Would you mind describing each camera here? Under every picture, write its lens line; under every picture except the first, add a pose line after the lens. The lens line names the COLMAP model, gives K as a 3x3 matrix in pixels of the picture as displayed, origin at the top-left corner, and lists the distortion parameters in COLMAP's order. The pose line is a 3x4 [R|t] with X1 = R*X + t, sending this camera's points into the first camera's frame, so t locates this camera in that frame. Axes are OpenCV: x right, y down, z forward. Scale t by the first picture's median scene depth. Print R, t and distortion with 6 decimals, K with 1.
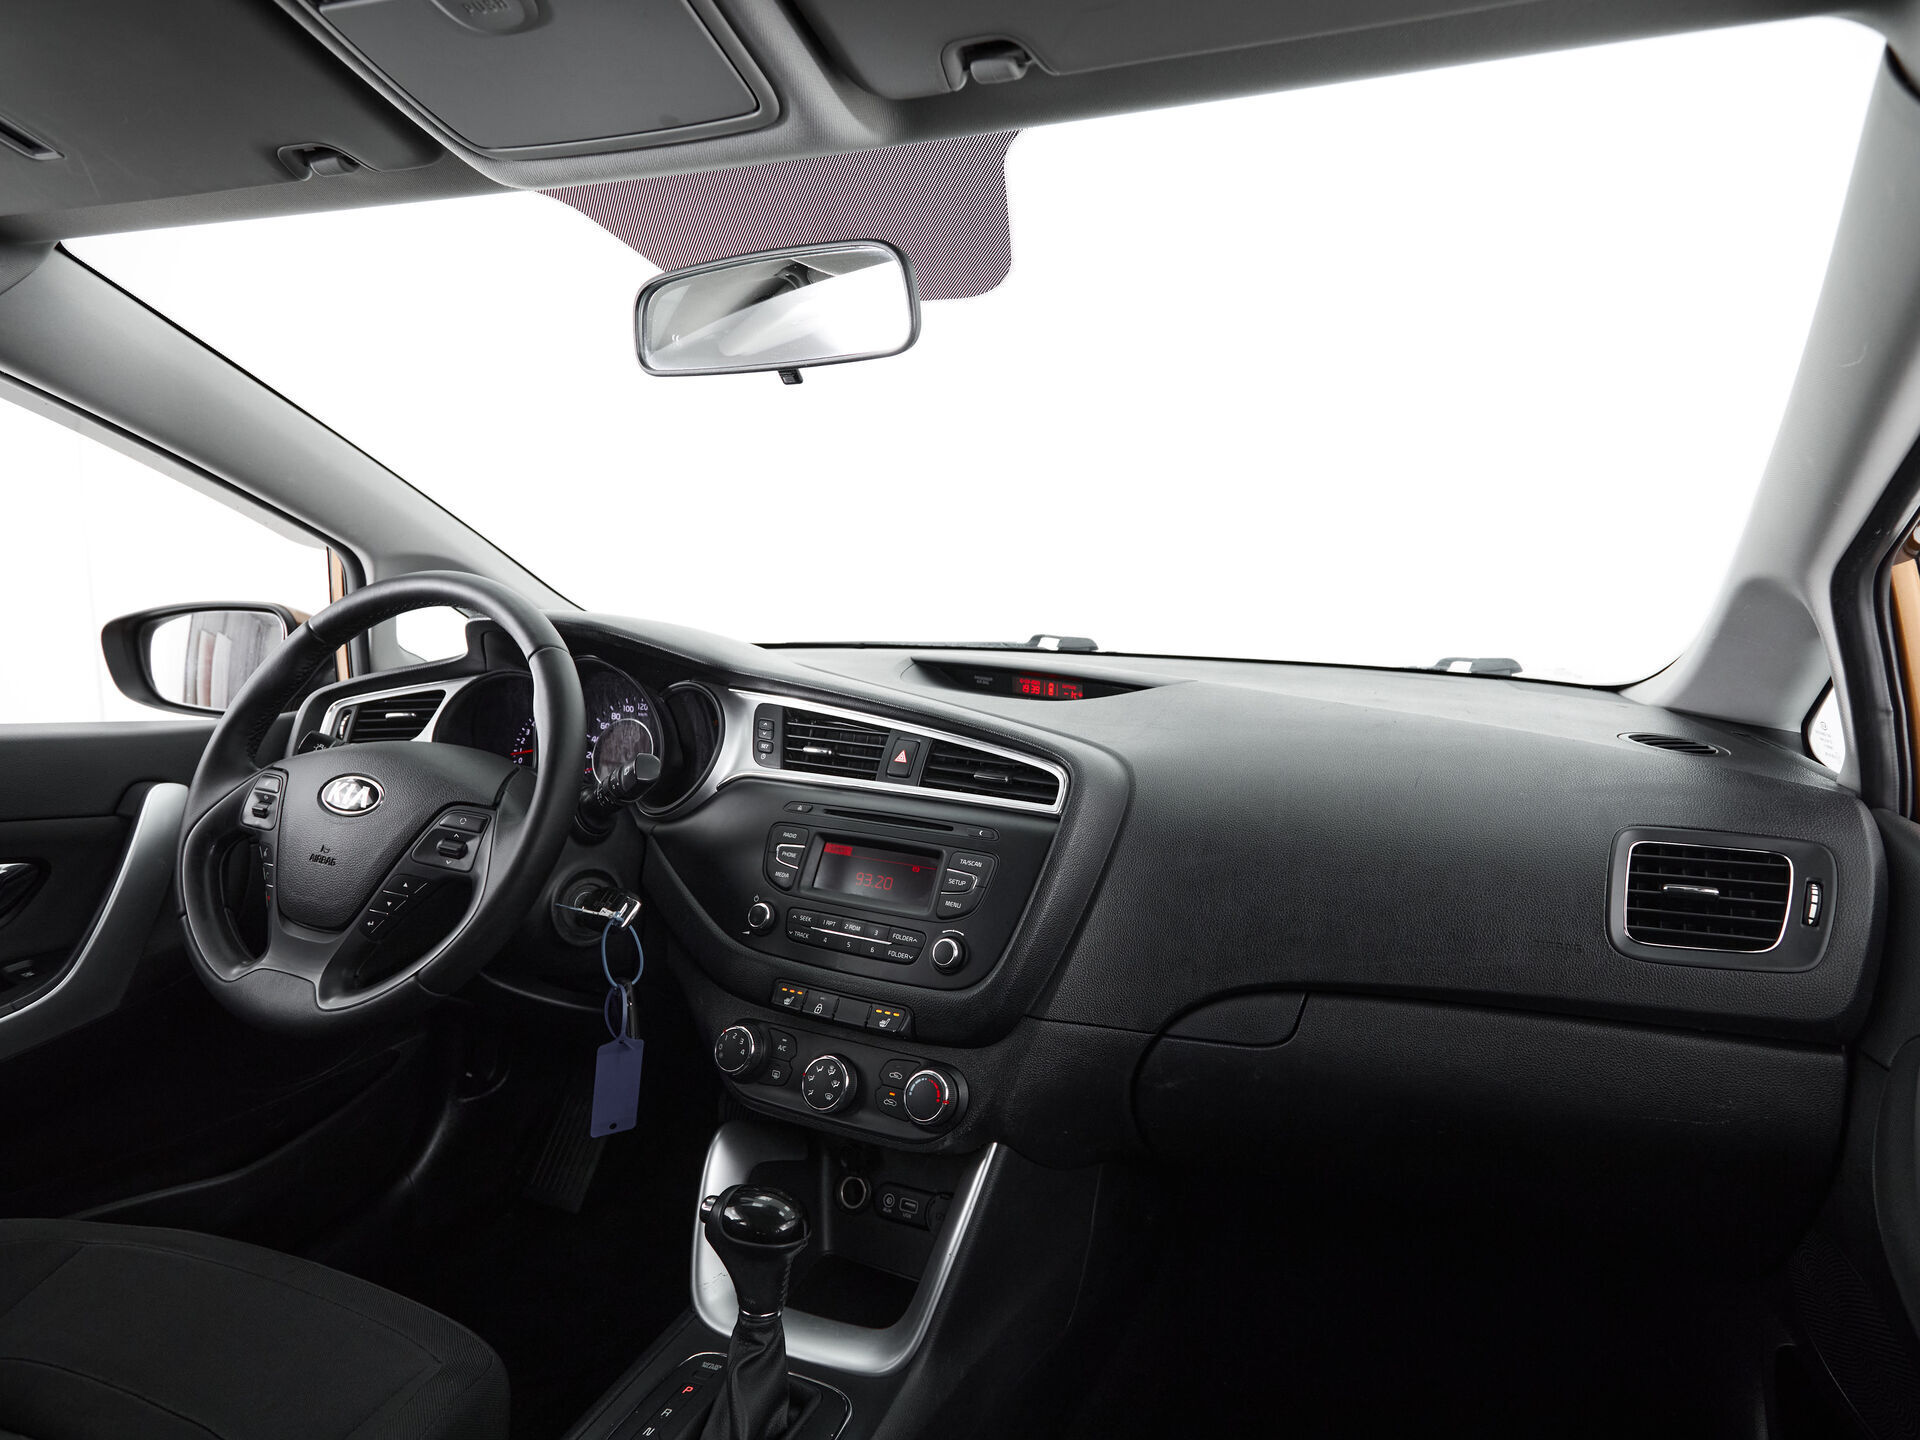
lens RADIAL K [[1057.3, 0, 1024.4], [0, 1057.3, 687.1], [0, 0, 1]] dist [-0.002866, -0.001249]
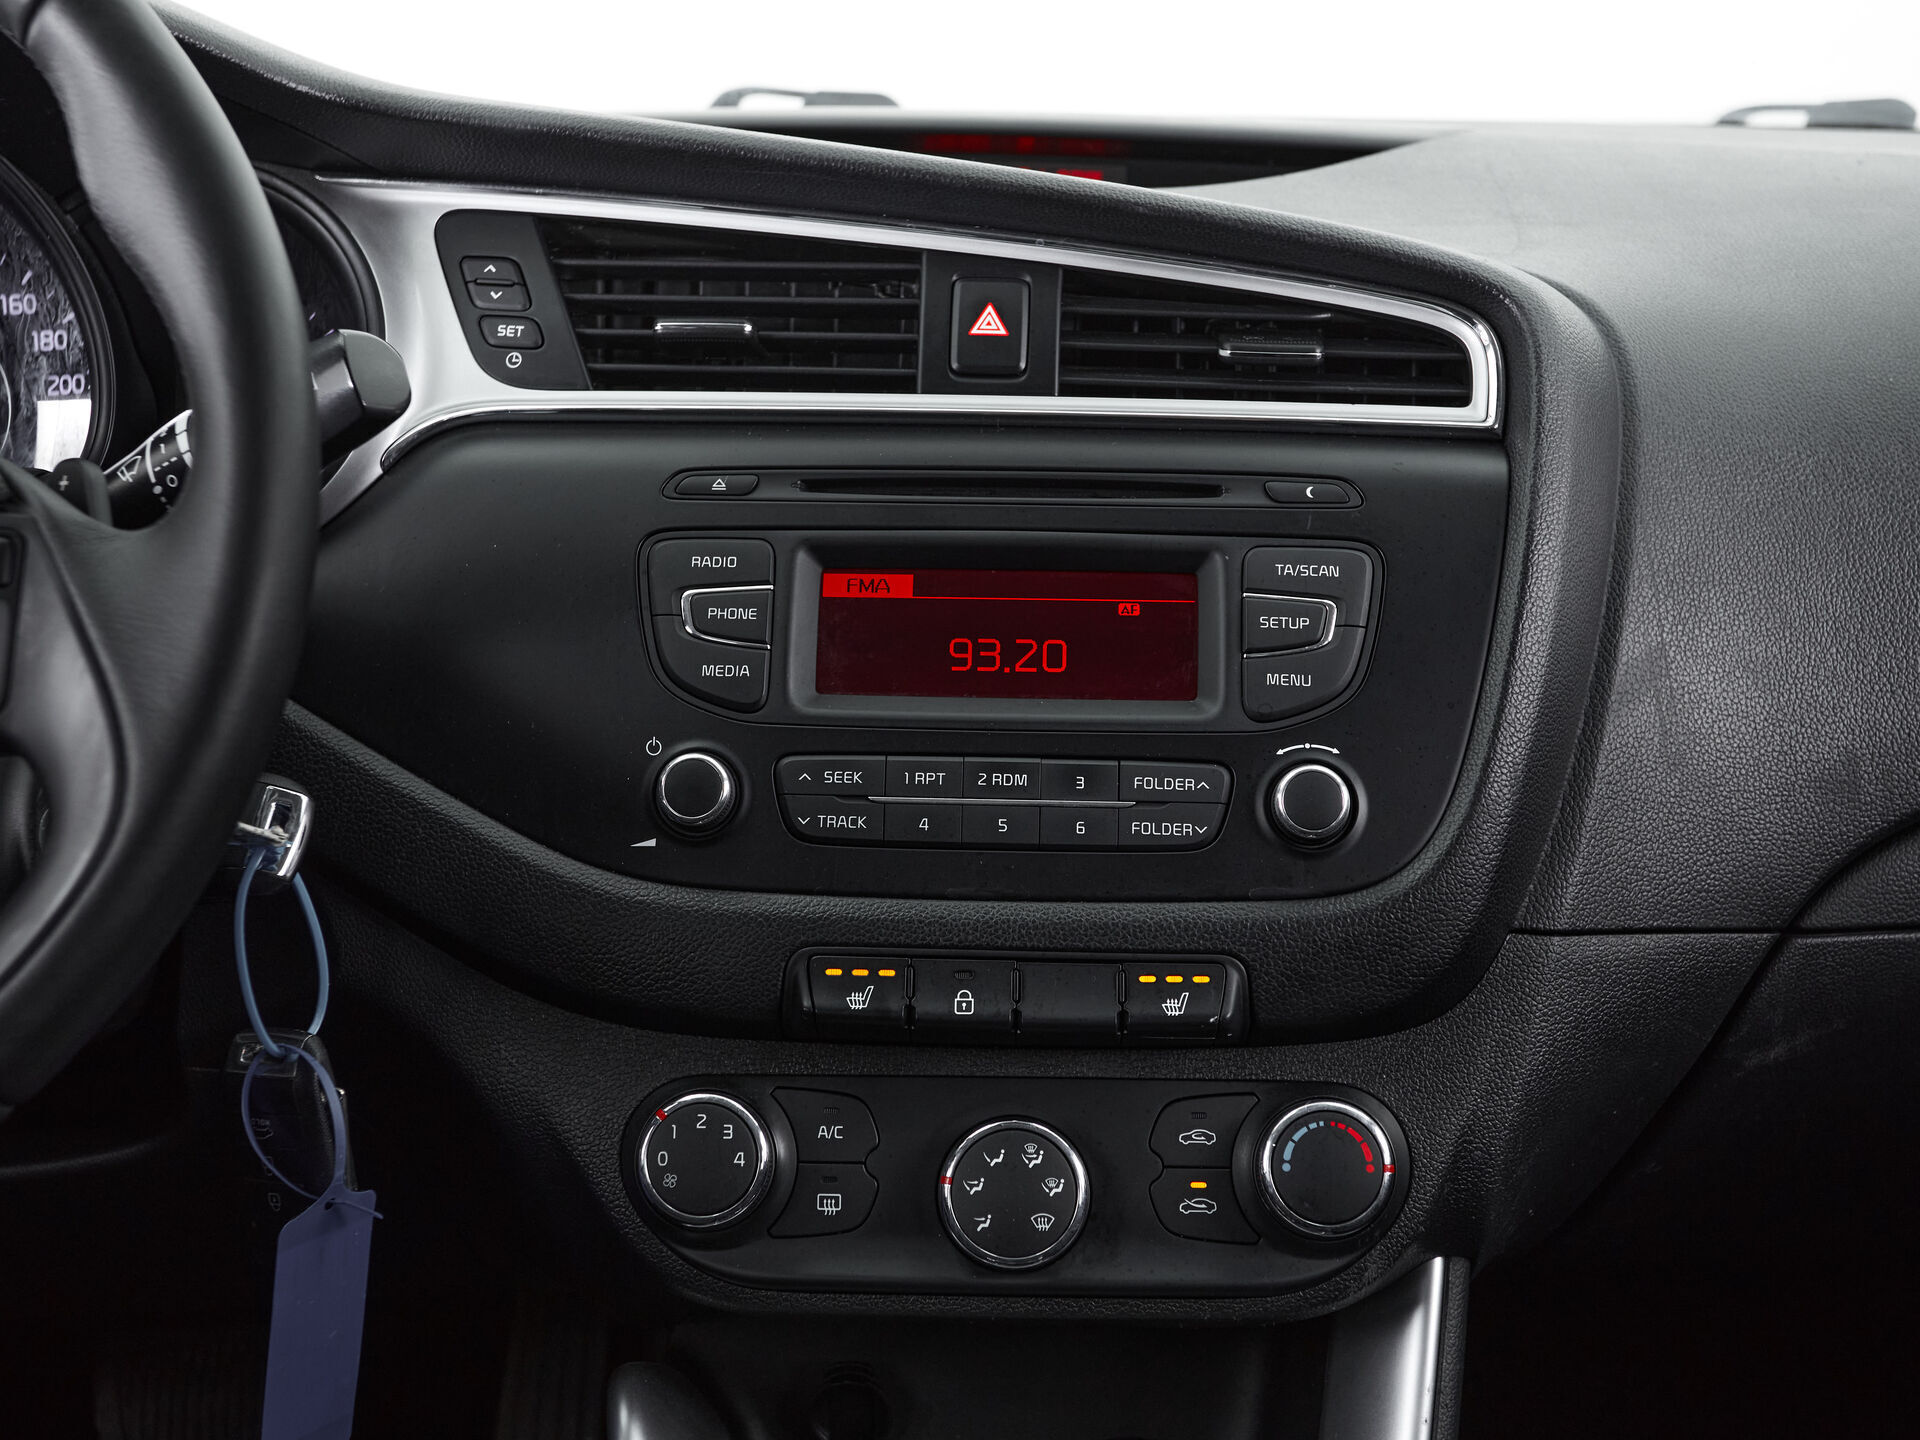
lens RADIAL K [[2568.6, 0, 950.9], [0, 2568.6, 715.3], [0, 0, 1]] dist [0.027499, 0.000000]
pose [[0.922860, -0.105057, 0.370530, -0.501540], [0.053642, 0.987761, 0.146459, 0.074396], [-0.381382, -0.115286, 0.917201, 0.195491]]
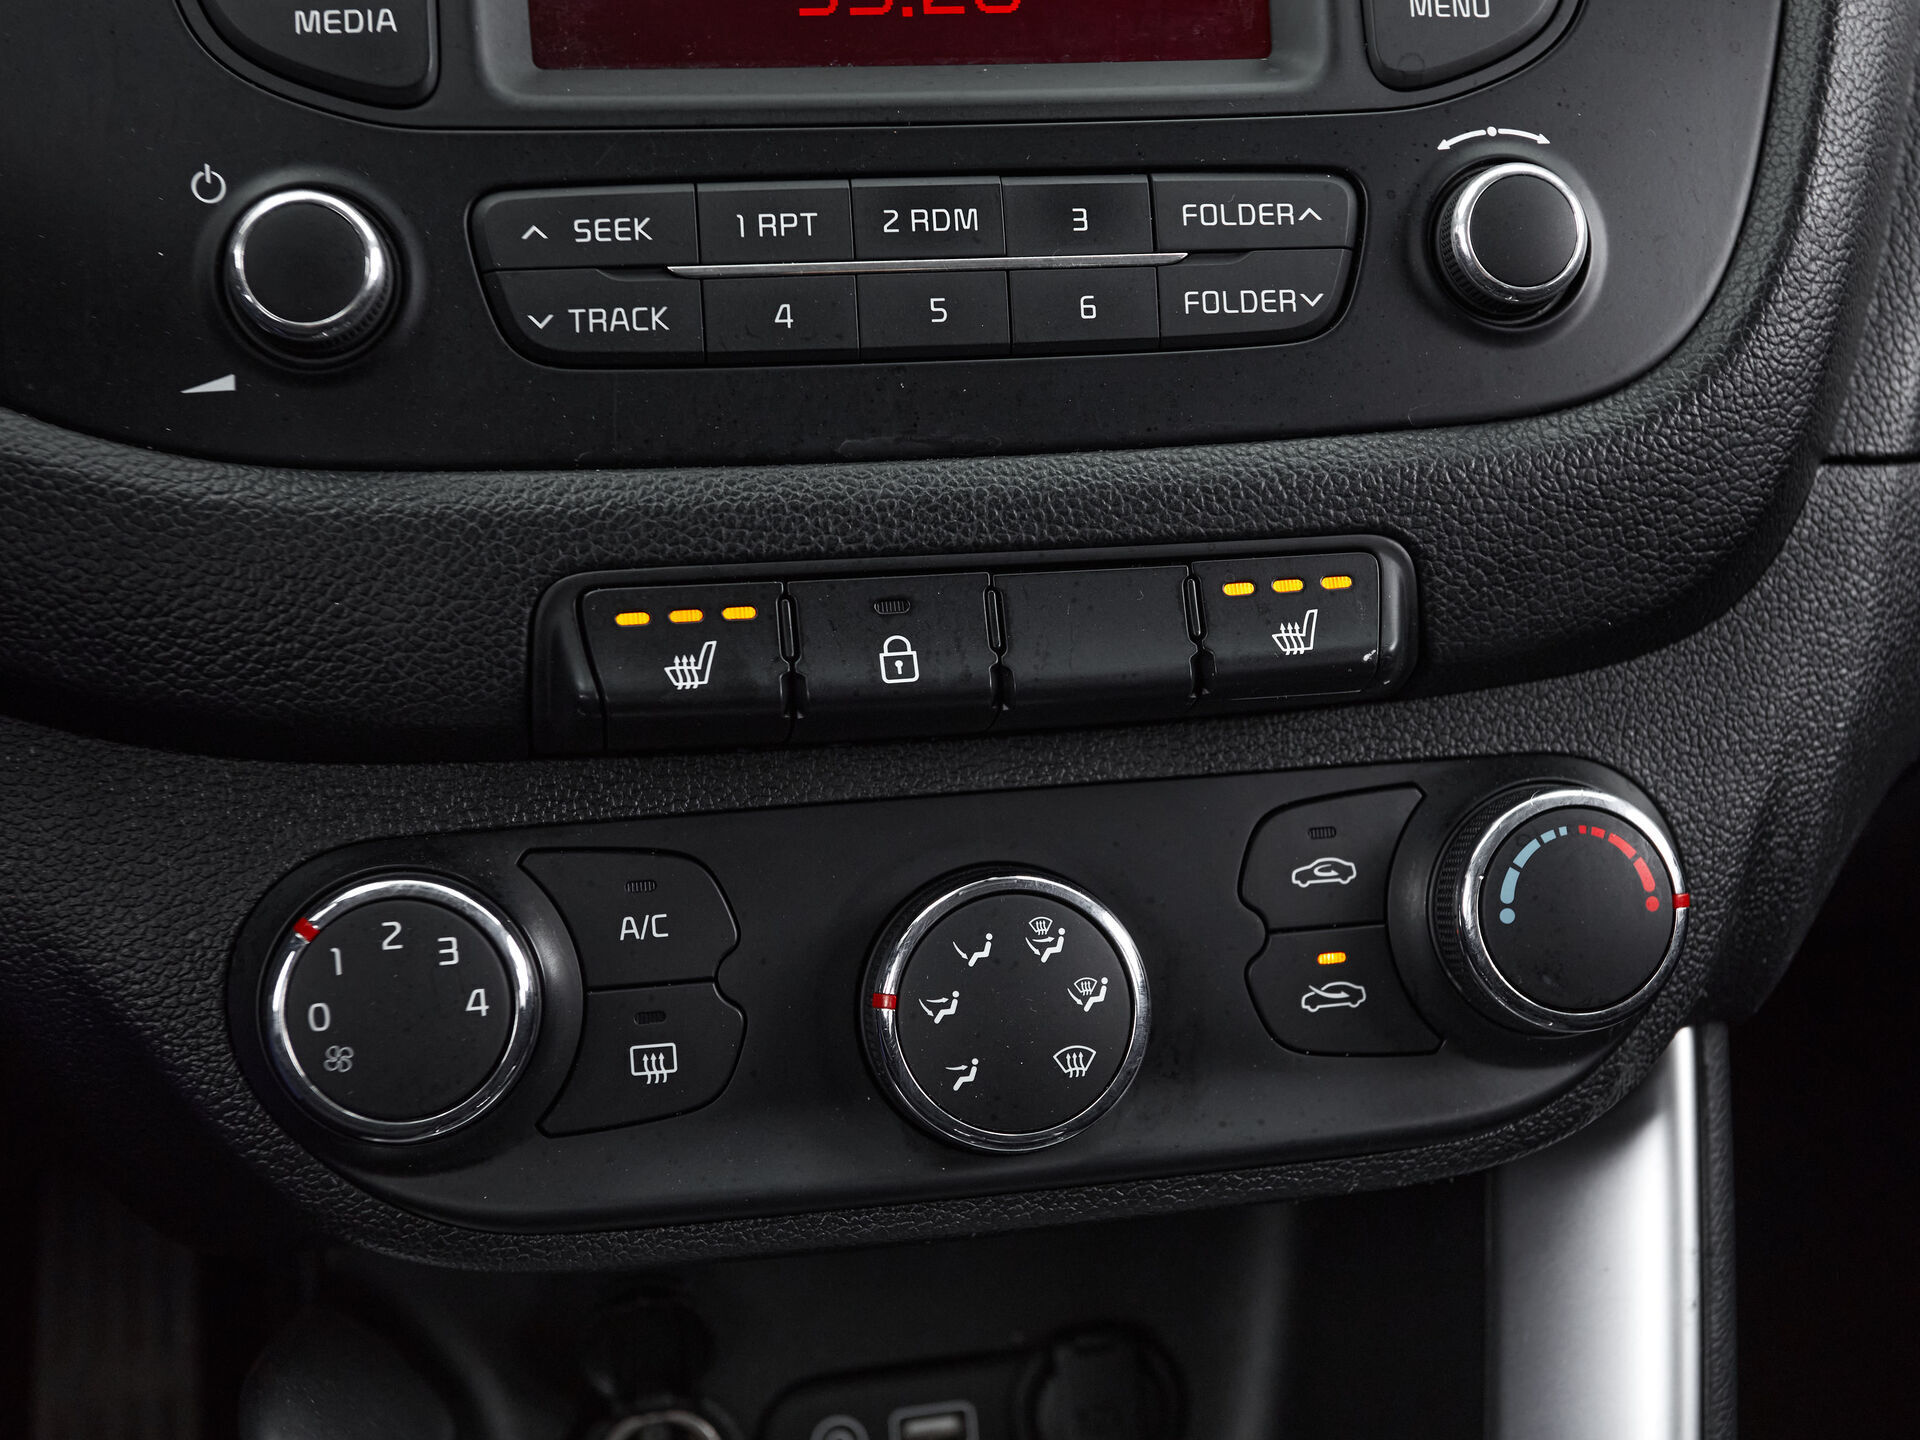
lens RADIAL K [[2568.6, 0, 1022.7], [0, 2568.6, 760.4], [0, 0, 1]] dist [0.027499, 0.000000]
pose [[0.818825, -0.234662, 0.523888, -0.405671], [0.071725, 0.947300, 0.312214, 0.176203], [-0.569544, -0.218072, 0.792505, 0.607523]]
